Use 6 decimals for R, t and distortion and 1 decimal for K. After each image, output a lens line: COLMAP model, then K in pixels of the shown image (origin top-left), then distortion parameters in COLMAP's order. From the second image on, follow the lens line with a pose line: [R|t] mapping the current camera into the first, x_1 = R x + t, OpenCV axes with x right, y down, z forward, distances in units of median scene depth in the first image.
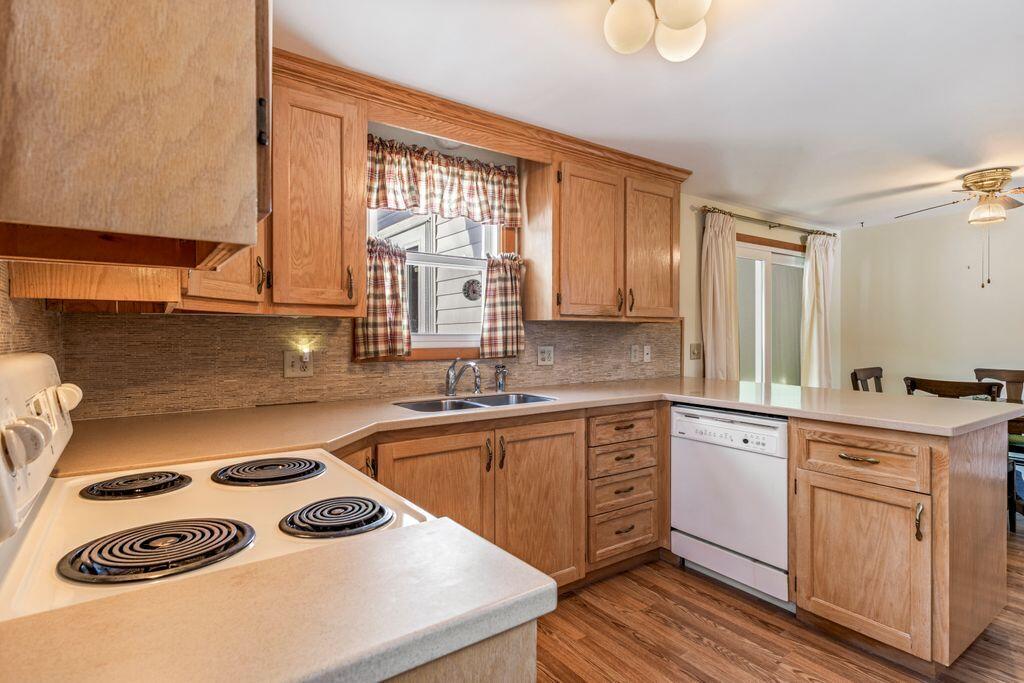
lens RADIAL K [[523.9, 0, 512.8], [0, 523.9, 338.2], [0, 0, 1]] dist [0.017838, 0.000396]
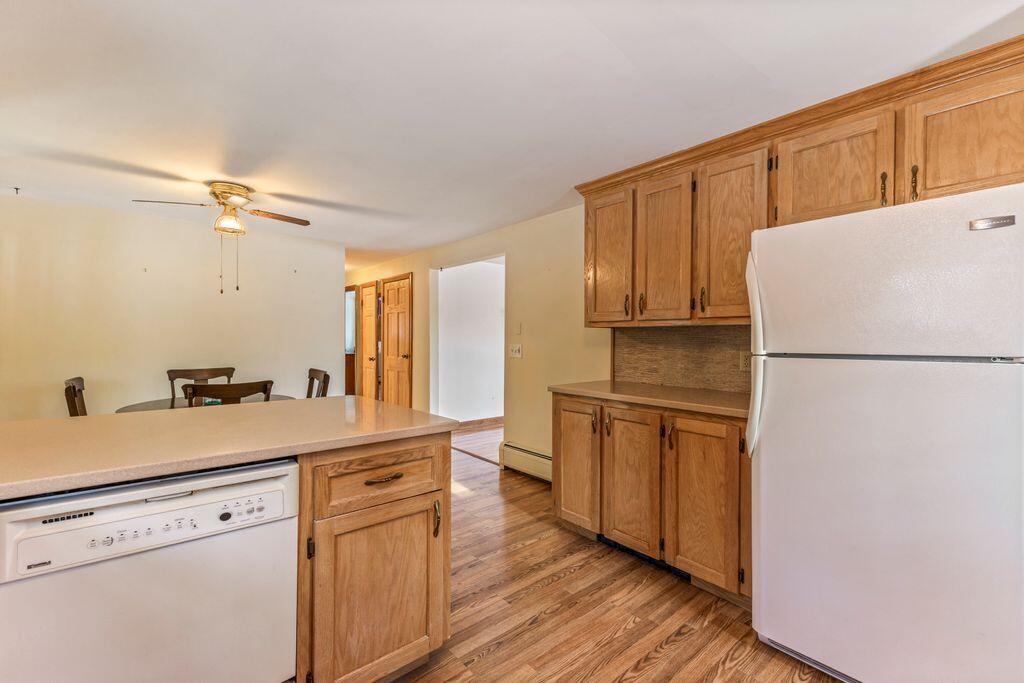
lens RADIAL K [[443.0, 0, 514.2], [0, 443.0, 345.4], [0, 0, 1]] dist [0.006769, -0.002637]
pose [[-0.102671, -0.008123, 0.994682, -0.083104], [0.003100, 0.999959, 0.008486, -0.000311], [-0.994711, 0.003955, -0.102642, 0.699840]]
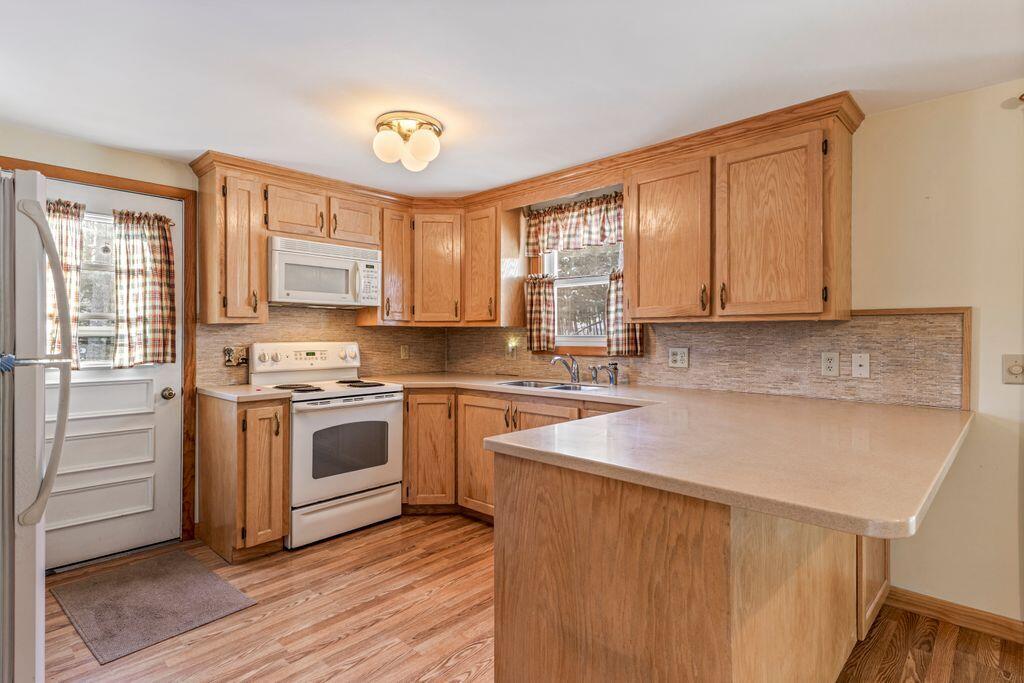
lens RADIAL K [[523.9, 0, 511.3], [0, 523.9, 336.1], [0, 0, 1]] dist [0.017838, 0.000396]
pose [[0.188040, 0.002013, -0.982159, 1.238673], [-0.006208, 0.999980, 0.000861, -0.008694], [0.982142, 0.005935, 0.188049, 0.626566]]
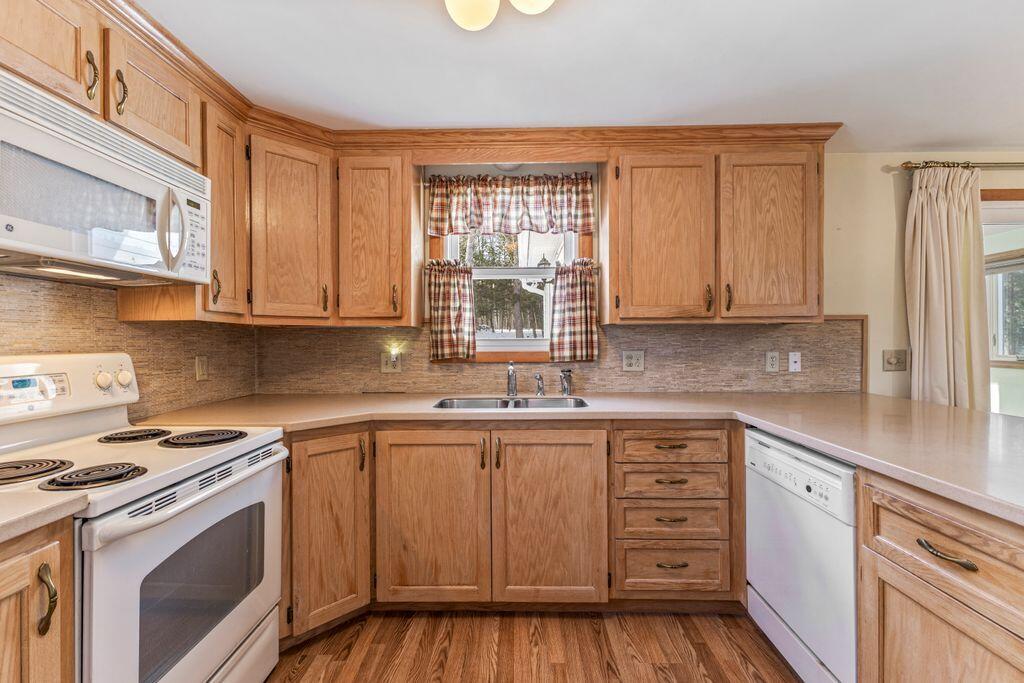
lens RADIAL K [[443.0, 0, 509.7], [0, 443.0, 342.2], [0, 0, 1]] dist [0.006769, -0.002637]
pose [[0.802428, -0.001429, -0.596747, 0.458706], [0.001245, 0.999999, -0.000720, -0.001311], [0.596748, -0.000165, 0.802429, 0.270804]]
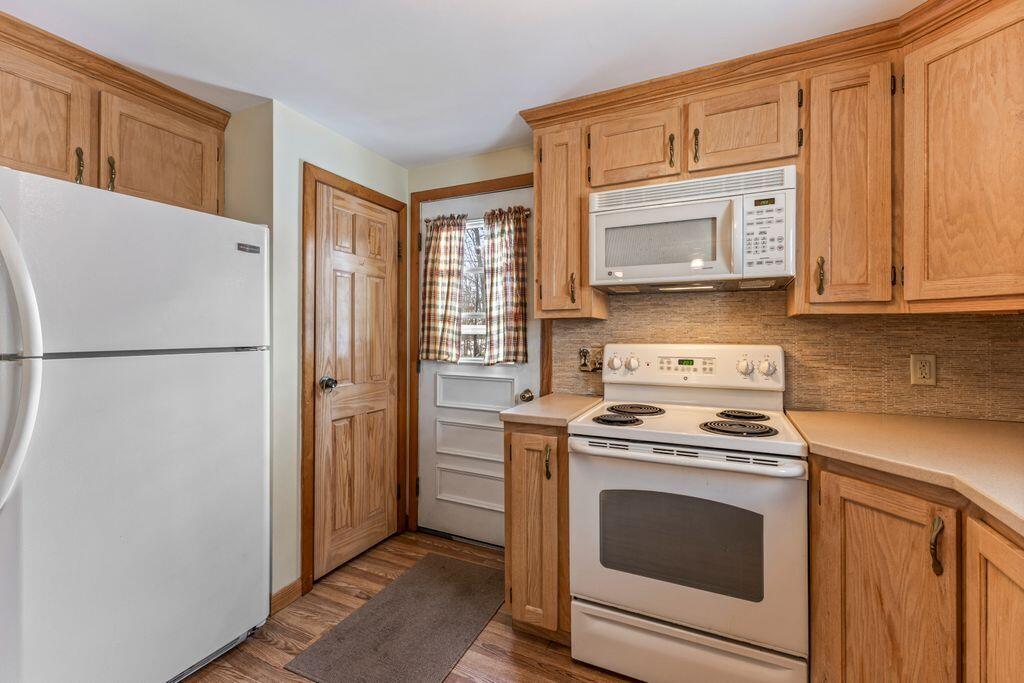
lens RADIAL K [[443.0, 0, 510.8], [0, 443.0, 332.5], [0, 0, 1]] dist [0.006769, -0.002637]
pose [[-0.878155, -0.003177, -0.478365, 0.352366], [-0.004766, 0.999986, 0.002108, -0.008279], [0.478352, 0.004131, -0.878159, 0.908294]]
